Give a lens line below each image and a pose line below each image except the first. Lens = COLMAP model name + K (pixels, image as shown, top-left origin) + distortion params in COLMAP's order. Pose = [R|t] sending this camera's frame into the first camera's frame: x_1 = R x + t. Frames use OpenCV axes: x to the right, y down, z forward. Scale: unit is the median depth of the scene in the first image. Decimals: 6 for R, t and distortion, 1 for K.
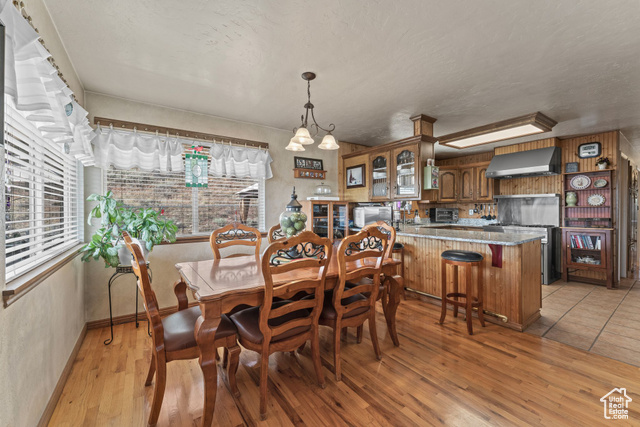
lens RADIAL K [[252.9, 0, 319.6], [0, 252.9, 210.5], [0, 0, 1]] dist [0.002408, 0.000212]
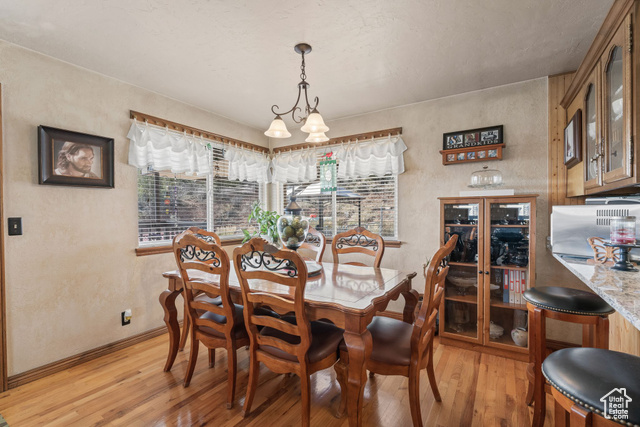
lens RADIAL K [[289.6, 0, 319.3], [0, 289.6, 216.2], [0, 0, 1]] dist [-0.001368, -0.000068]
pose [[0.391095, 0.010728, -0.920288, 0.470942], [-0.000244, 0.999933, 0.011552, -0.003061], [0.920350, -0.004293, 0.391071, 0.383587]]
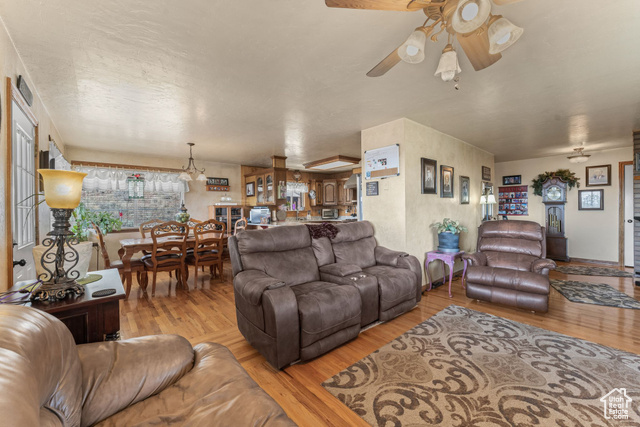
lens RADIAL K [[254.7, 0, 319.4], [0, 254.7, 211.5], [0, 0, 1]] dist [-0.000470, 0.000516]
pose [[0.995641, -0.011651, 0.092543, 0.433751], [0.011514, 0.999932, 0.002014, 0.002103], [-0.092560, -0.000940, 0.995707, -0.603881]]
